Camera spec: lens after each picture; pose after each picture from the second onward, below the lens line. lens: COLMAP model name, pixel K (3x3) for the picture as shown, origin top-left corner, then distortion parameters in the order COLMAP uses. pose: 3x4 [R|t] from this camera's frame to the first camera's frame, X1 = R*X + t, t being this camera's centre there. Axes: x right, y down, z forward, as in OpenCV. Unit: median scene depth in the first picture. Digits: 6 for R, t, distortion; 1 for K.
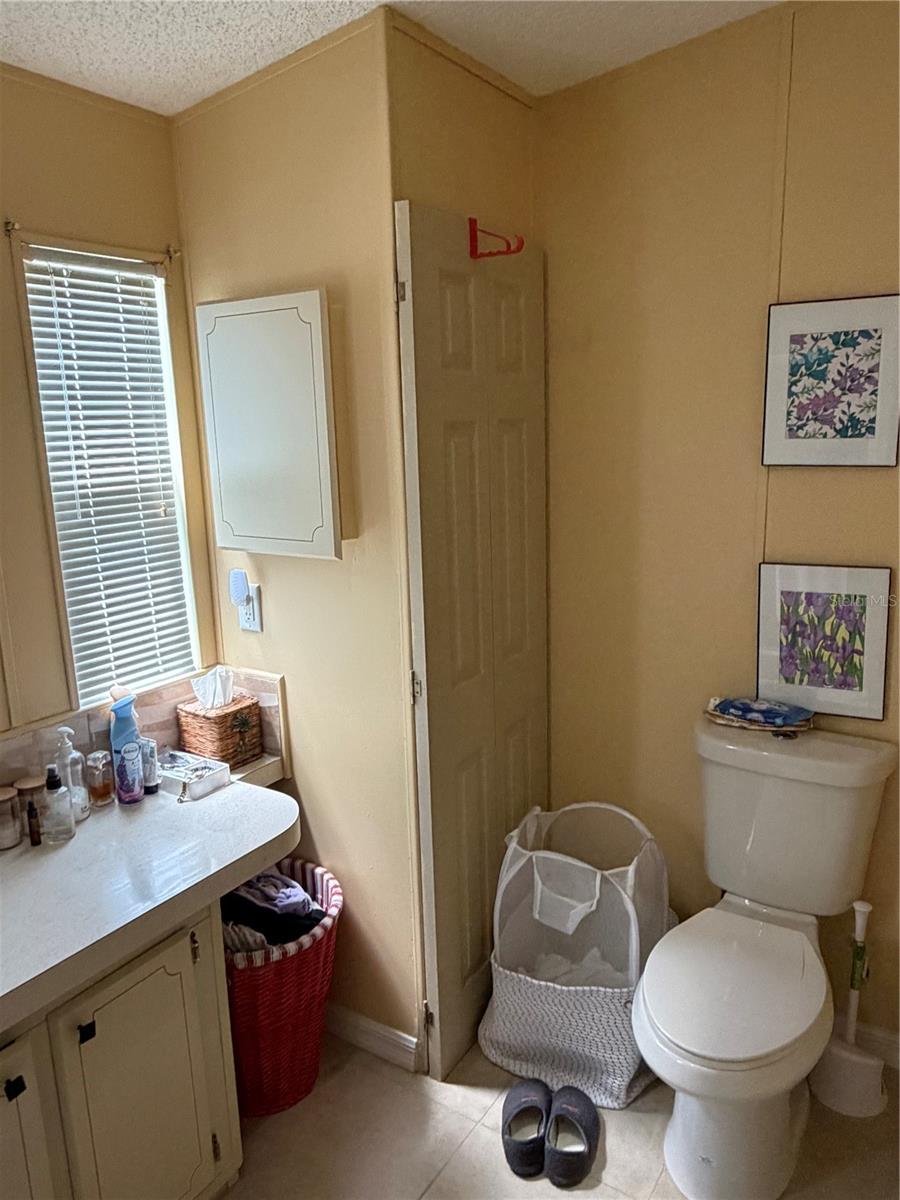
lens RADIAL K [[865.3, 0, 454.4], [0, 865.3, 594.1], [0, 0, 1]] dist [-0.002363, 0.002405]
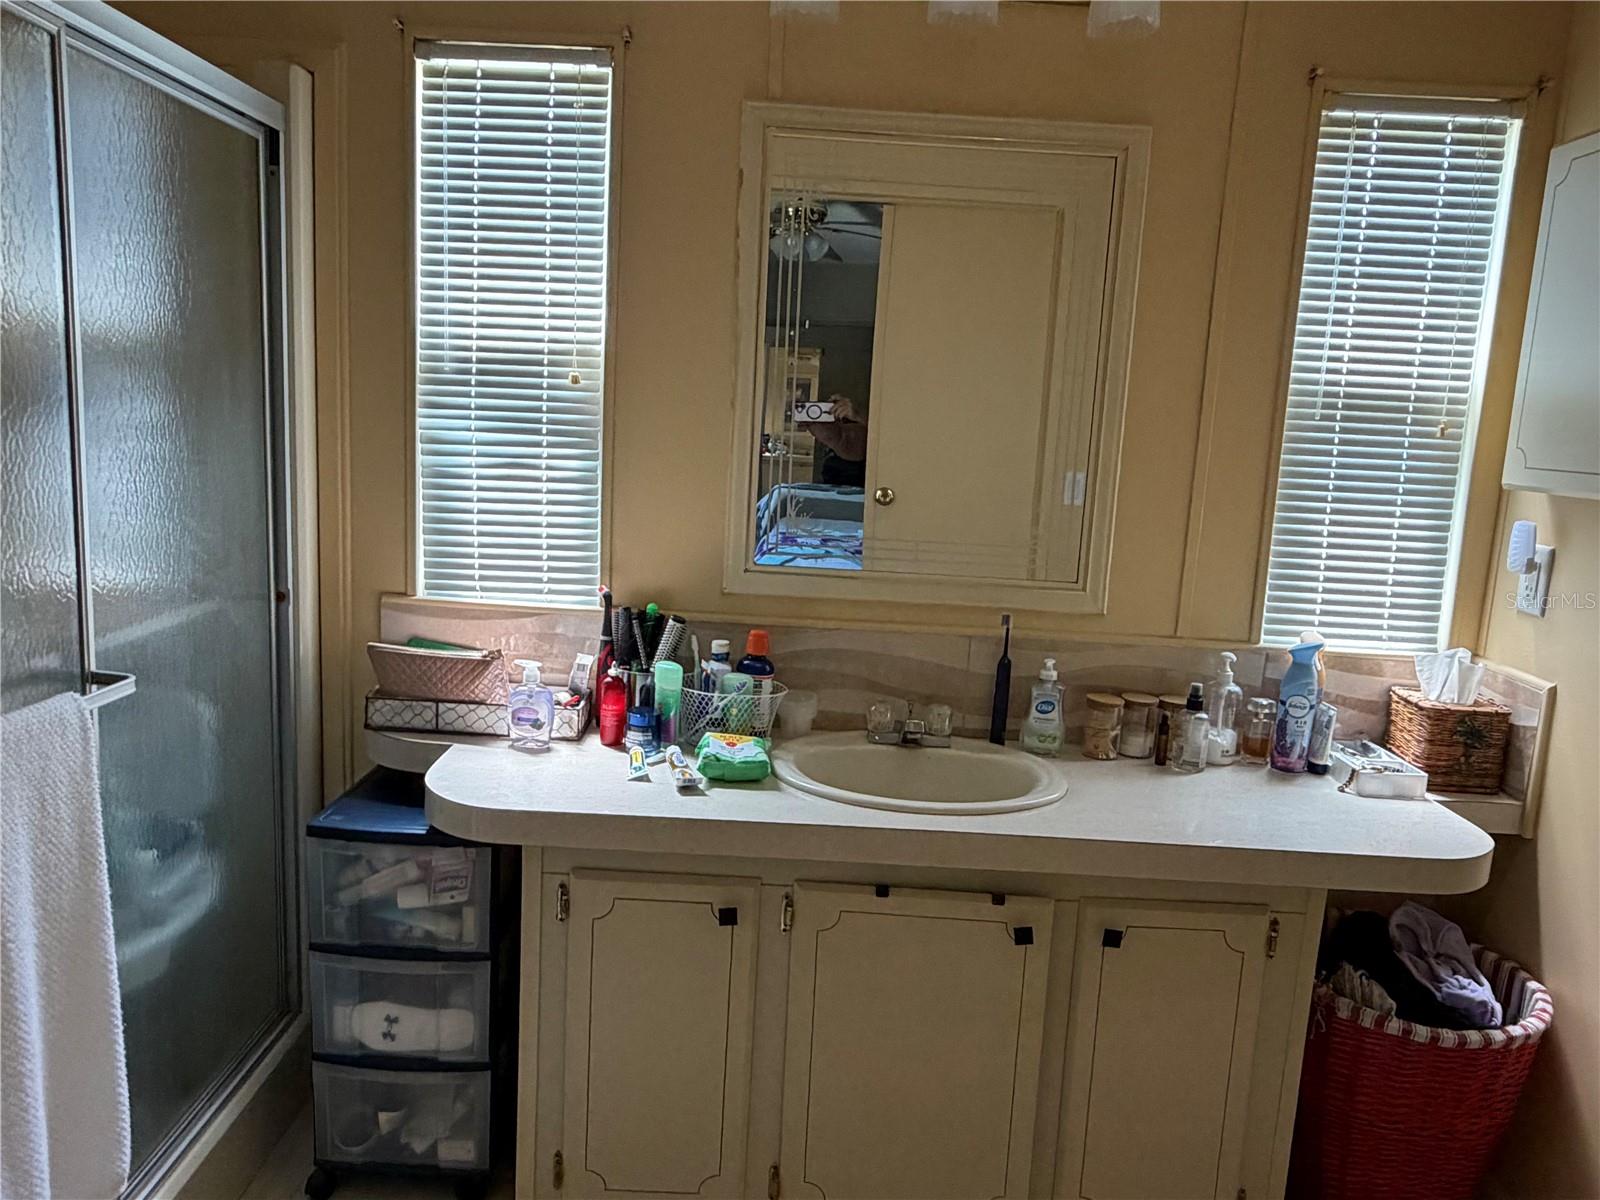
lens RADIAL K [[1153.8, 0, 790.2], [0, 1153.8, 604.5], [0, 0, 1]] dist [-0.002363, 0.002405]
pose [[0.522317, 0.194553, -0.830261, 0.244661], [-0.233348, 0.969074, 0.080281, 0.108532], [0.820203, 0.151808, 0.551562, 0.001630]]
